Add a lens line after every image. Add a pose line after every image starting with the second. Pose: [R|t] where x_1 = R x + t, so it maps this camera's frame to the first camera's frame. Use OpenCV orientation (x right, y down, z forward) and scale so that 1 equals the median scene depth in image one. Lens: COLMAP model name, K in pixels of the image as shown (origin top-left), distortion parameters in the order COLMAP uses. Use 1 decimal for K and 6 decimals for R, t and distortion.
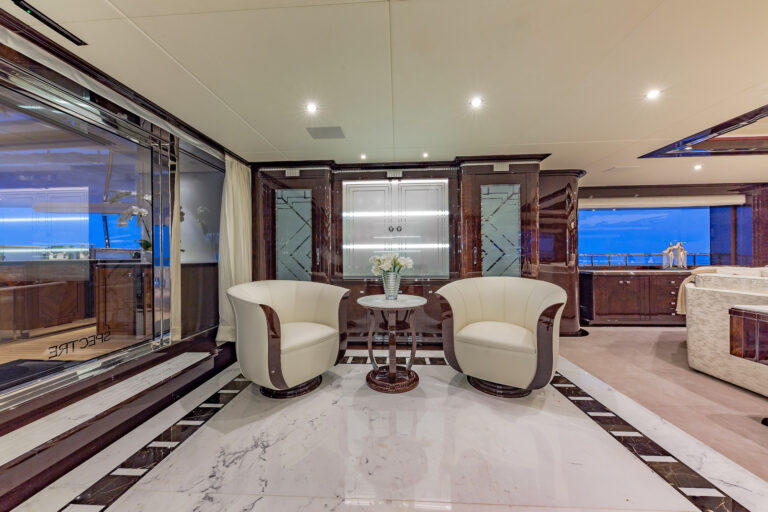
lens RADIAL K [[263.4, 0, 381.9], [0, 263.4, 254.7], [0, 0, 1]] dist [0.002080, -0.000101]
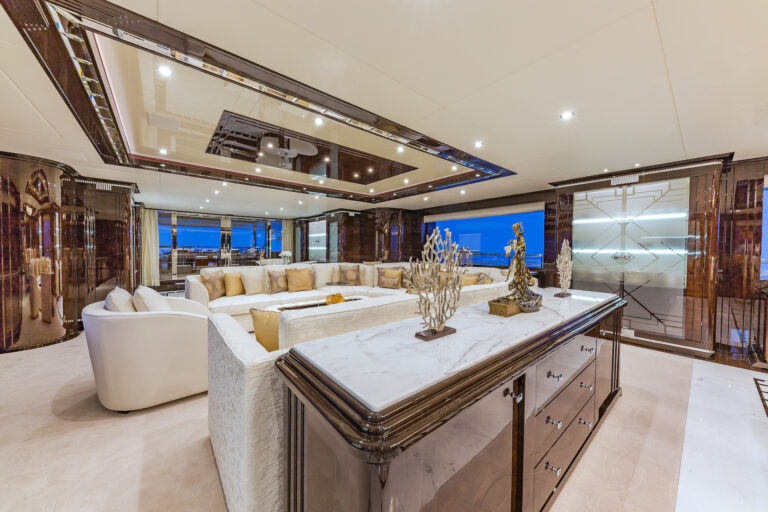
lens RADIAL K [[263.4, 0, 381.9], [0, 263.4, 254.7], [0, 0, 1]] dist [0.002080, -0.000101]
pose [[0.682706, 0.029565, -0.730095, 2.356566], [-0.015699, 0.999544, 0.025797, -0.044014], [0.730525, -0.006150, 0.682859, -0.263863]]
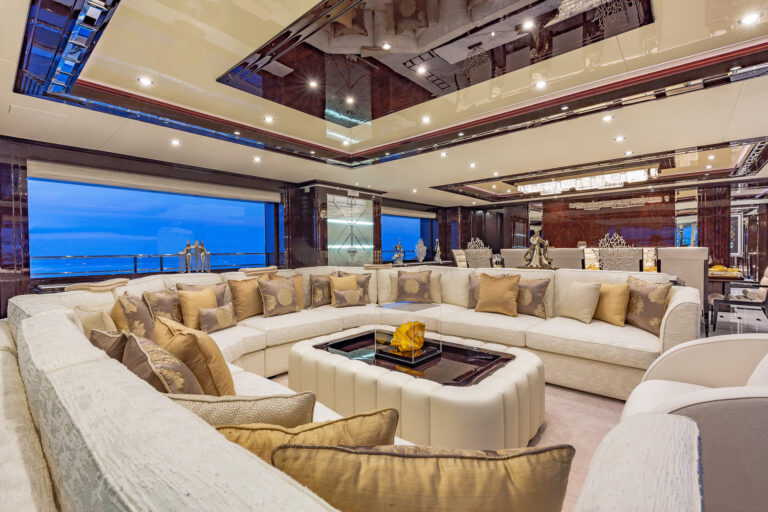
lens RADIAL K [[346.0, 0, 383.0], [0, 346.0, 254.6], [0, 0, 1]] dist [0.000133, -0.000035]
pose [[0.609153, -0.007865, 0.793014, 0.839645], [0.001117, 0.999958, 0.009060, -0.018786], [-0.793052, -0.004634, 0.609137, -0.085319]]
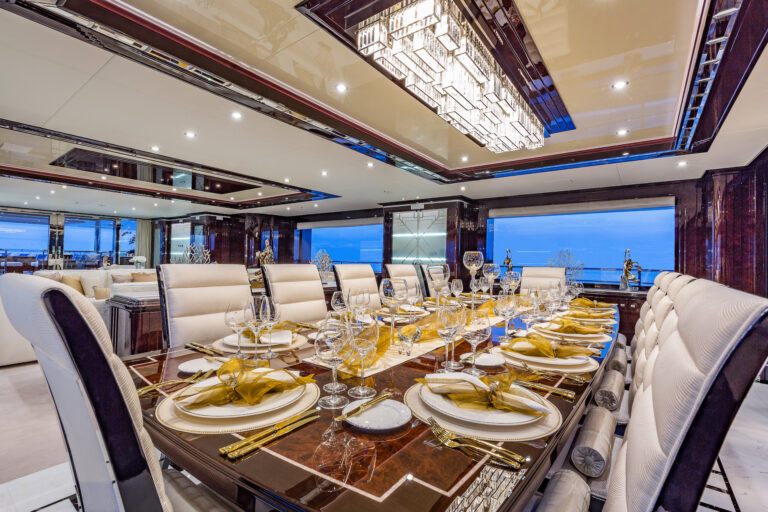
lens RADIAL K [[346.0, 0, 383.0], [0, 346.0, 254.6], [0, 0, 1]] dist [0.000133, -0.000035]
pose [[0.836661, 0.019023, -0.547390, 3.128040], [-0.030922, 0.999443, -0.012531, -0.040405], [0.546847, 0.027411, 0.836784, -0.503808]]
